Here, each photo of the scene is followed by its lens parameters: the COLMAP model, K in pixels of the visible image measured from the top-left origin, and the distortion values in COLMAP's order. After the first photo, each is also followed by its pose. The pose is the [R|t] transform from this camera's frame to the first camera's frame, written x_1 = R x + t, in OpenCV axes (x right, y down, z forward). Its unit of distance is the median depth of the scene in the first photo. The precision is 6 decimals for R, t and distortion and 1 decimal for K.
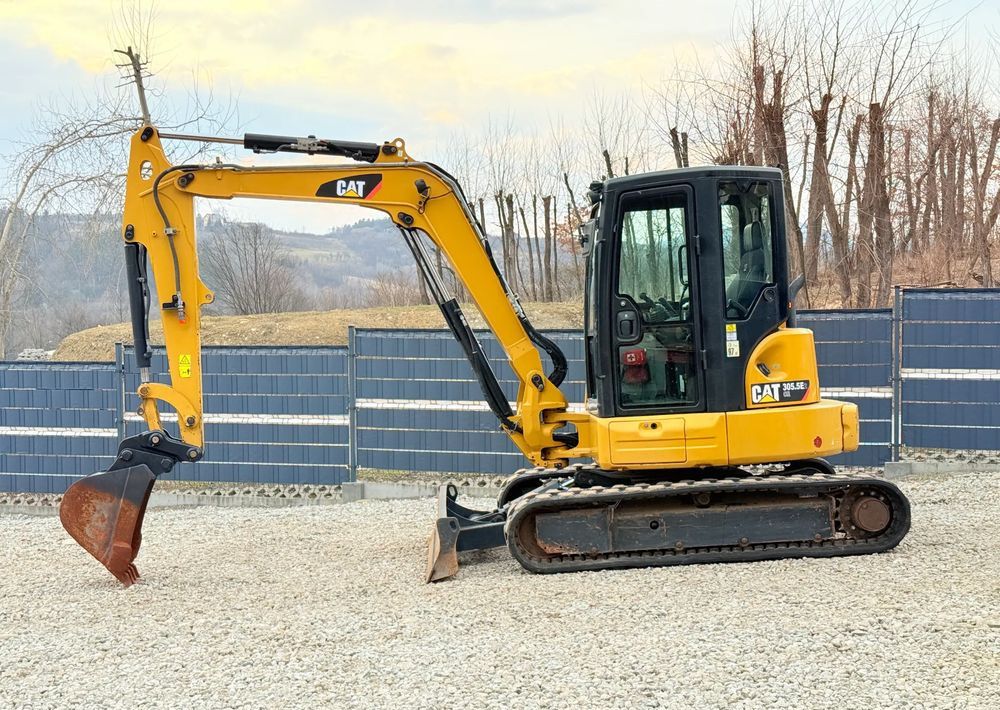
lens RADIAL K [[1387.0, 0, 504.3], [0, 1387.0, 355.9], [0, 0, 1]] dist [0.137598, 0.000000]
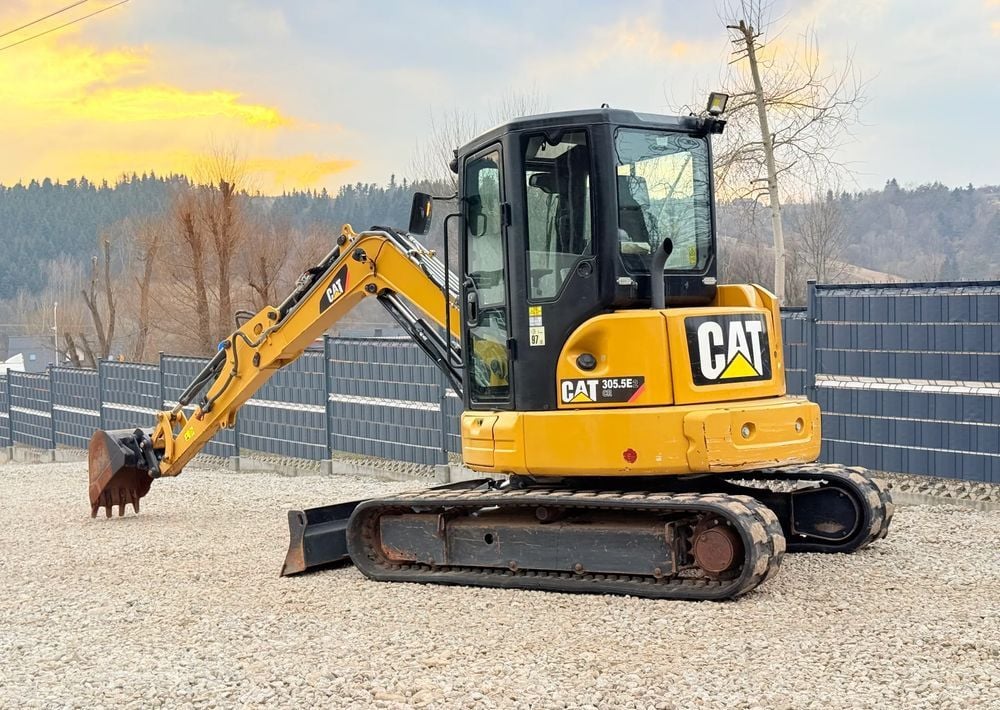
lens RADIAL K [[1387.0, 0, 519.9], [0, 1387.0, 387.6], [0, 0, 1]] dist [0.137598, 0.000000]
pose [[0.808375, 0.031785, -0.587810, 0.608213], [-0.007967, 0.999041, 0.043065, -0.008221], [0.588615, -0.030129, 0.807852, 0.314845]]
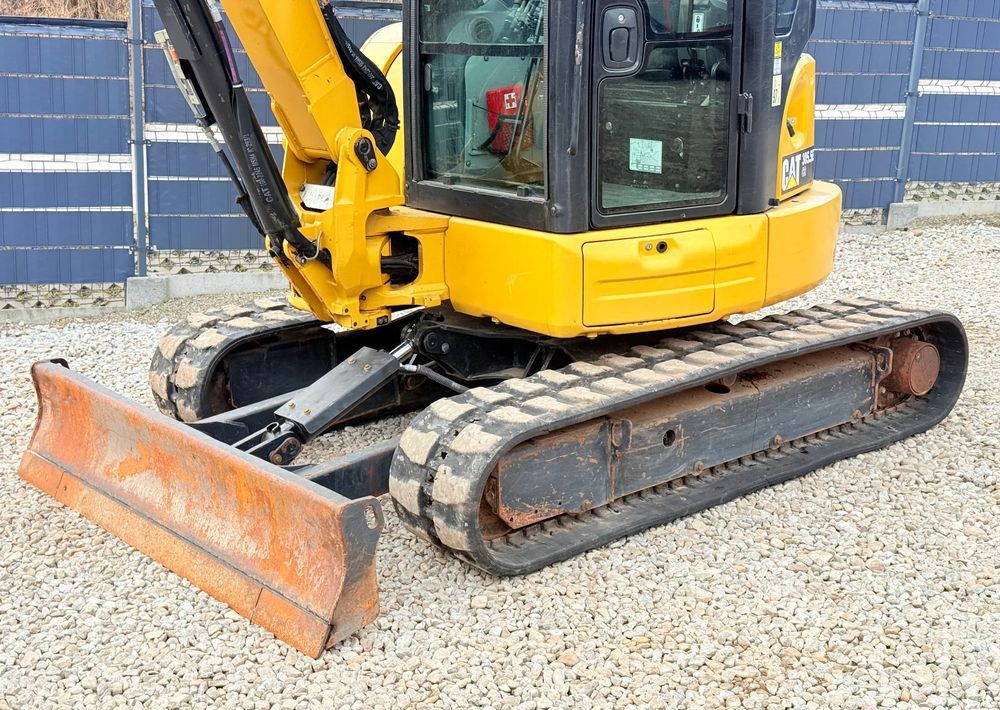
lens RADIAL K [[1387.0, 0, 505.3], [0, 1387.0, 378.9], [0, 0, 1]] dist [0.137598, 0.000000]
pose [[0.783132, -0.117609, 0.610633, -0.249504], [-0.026993, 0.974598, 0.222328, -0.013761], [-0.621270, -0.190595, 0.760064, 0.630709]]
